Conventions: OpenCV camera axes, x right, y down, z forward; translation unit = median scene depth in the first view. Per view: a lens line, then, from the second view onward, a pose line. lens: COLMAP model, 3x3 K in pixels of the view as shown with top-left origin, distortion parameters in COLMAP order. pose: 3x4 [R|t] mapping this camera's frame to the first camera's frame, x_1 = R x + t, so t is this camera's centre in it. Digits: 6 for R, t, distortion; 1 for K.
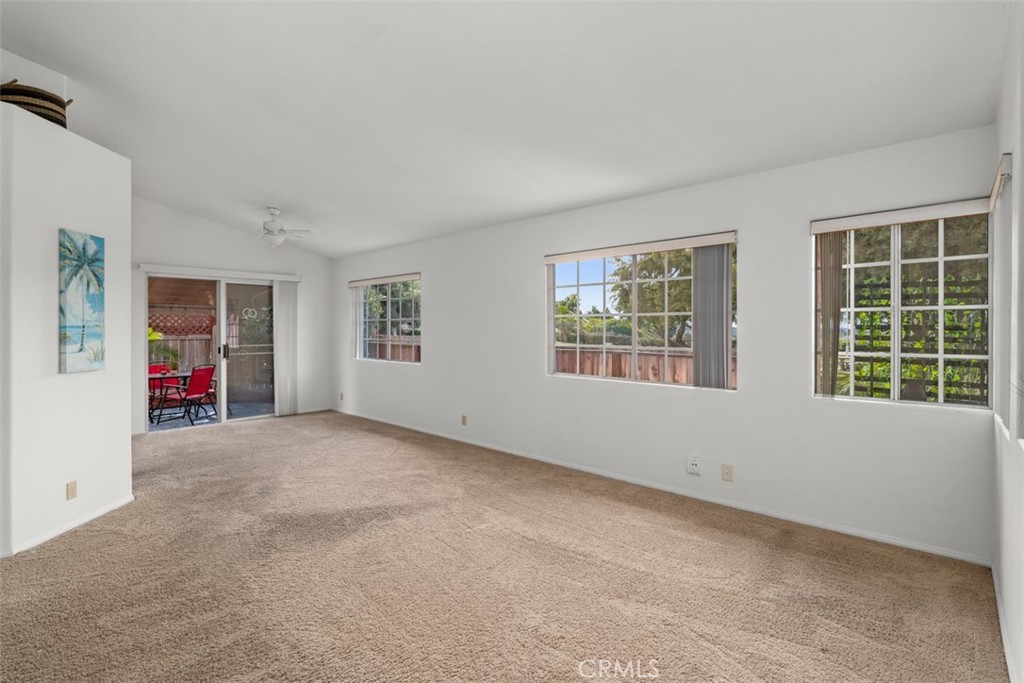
lens RADIAL K [[477.6, 0, 505.0], [0, 477.6, 333.7], [0, 0, 1]] dist [-0.003844, 0.000065]
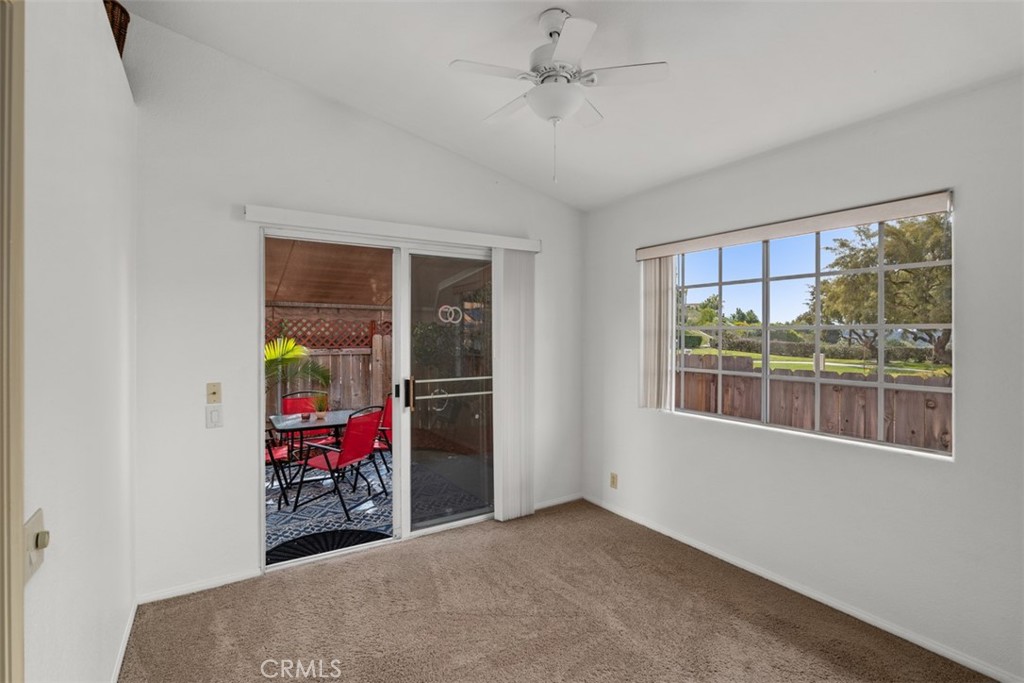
lens RADIAL K [[477.6, 0, 515.2], [0, 477.6, 339.9], [0, 0, 1]] dist [-0.003844, 0.000065]
pose [[0.971491, 0.003101, -0.237055, -0.336763], [-0.002171, 0.999989, 0.004184, -0.018381], [0.237065, -0.003550, 0.971487, 0.507731]]
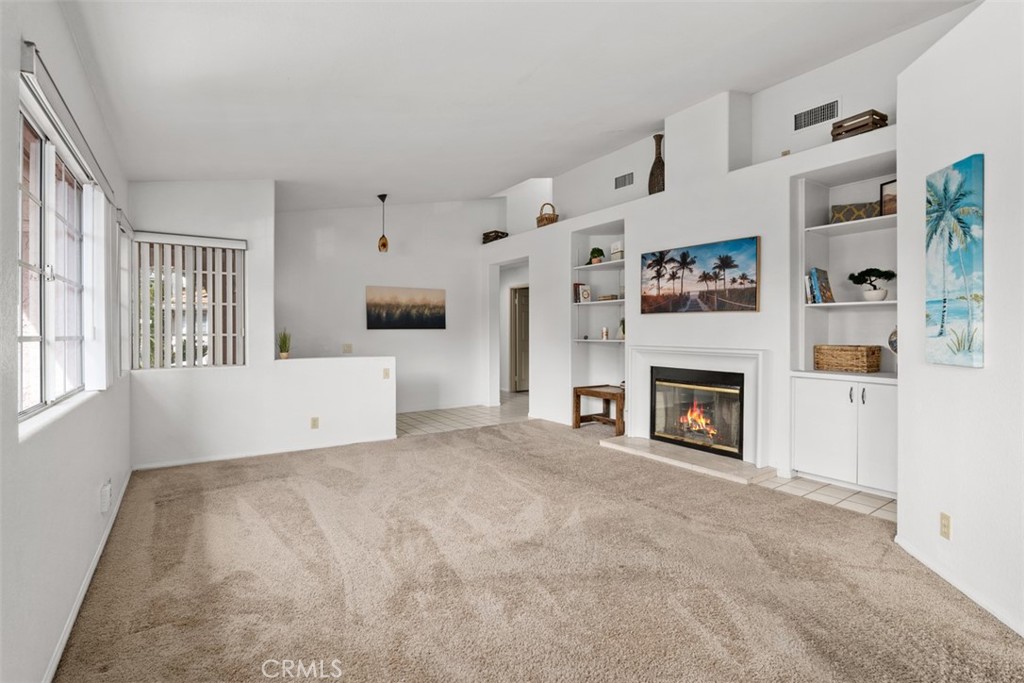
lens RADIAL K [[477.6, 0, 512.8], [0, 477.6, 336.8], [0, 0, 1]] dist [-0.003844, 0.000065]
pose [[-0.976417, -0.009241, 0.215697, -0.317148], [-0.005984, 0.999858, 0.015746, 0.023969], [-0.215812, 0.014084, -0.976333, 1.393491]]
